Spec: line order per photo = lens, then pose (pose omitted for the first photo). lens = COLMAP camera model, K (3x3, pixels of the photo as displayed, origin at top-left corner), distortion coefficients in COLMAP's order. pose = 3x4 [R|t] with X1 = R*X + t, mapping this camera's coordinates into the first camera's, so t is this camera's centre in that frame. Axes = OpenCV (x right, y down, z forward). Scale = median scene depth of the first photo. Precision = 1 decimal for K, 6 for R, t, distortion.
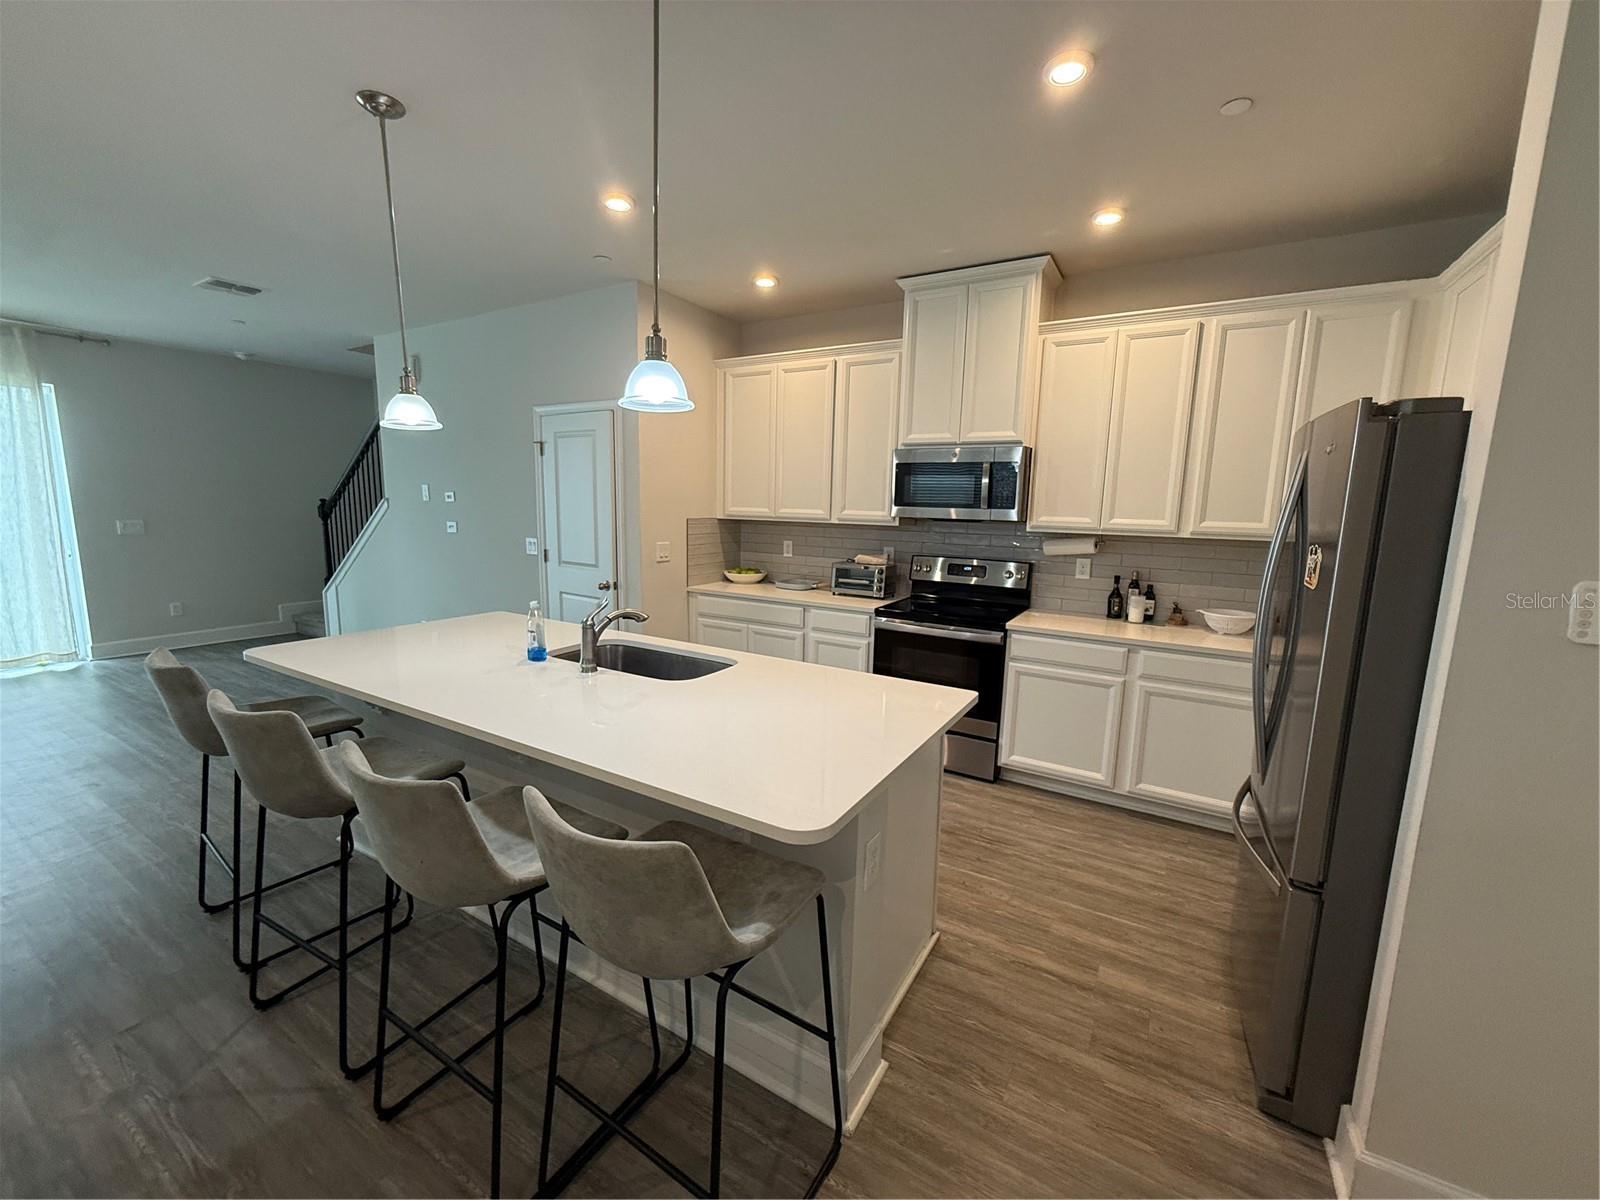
lens RADIAL K [[639.9, 0, 799.8], [0, 639.9, 599.0], [0, 0, 1]] dist [-0.002261, 0.000148]
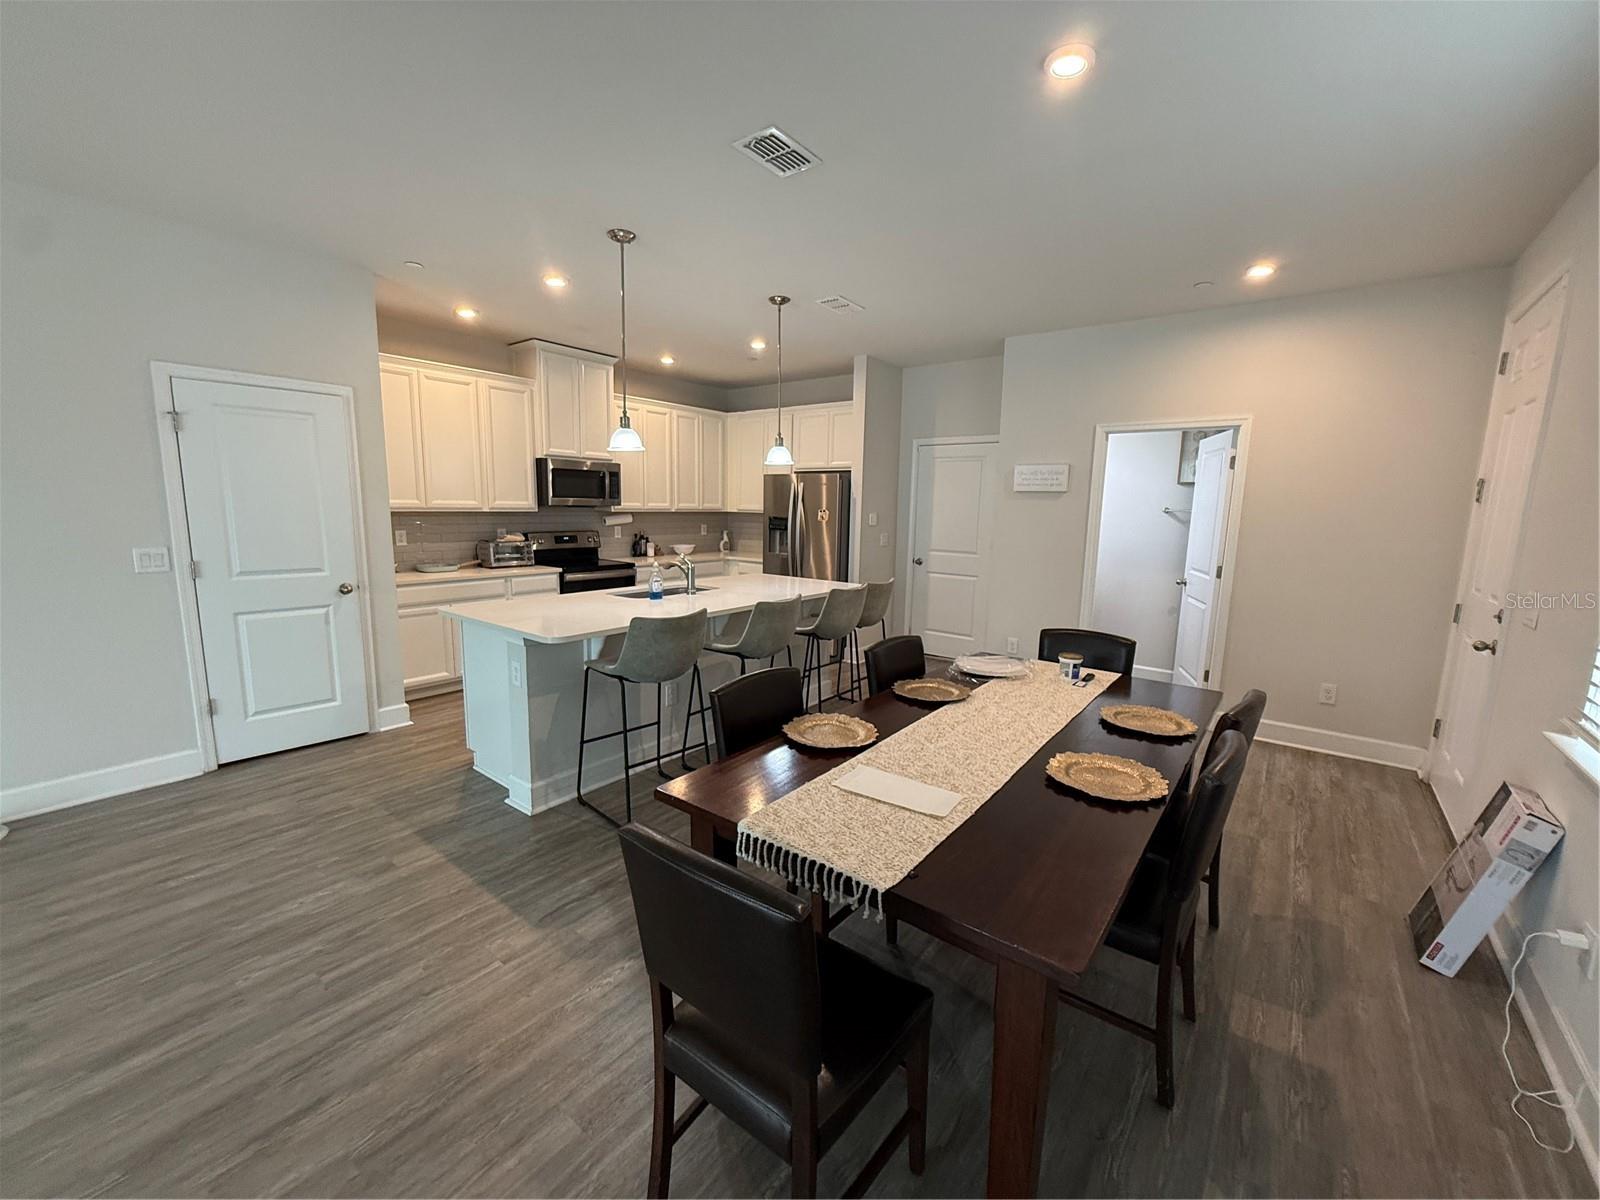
lens RADIAL K [[639.9, 0, 801.5], [0, 639.9, 599.9], [0, 0, 1]] dist [-0.002261, 0.000148]
pose [[0.121797, -0.169666, 0.977946, -1.504794], [0.130917, 0.979420, 0.153617, -0.081636], [-0.983883, 0.109320, 0.141502, 0.323090]]
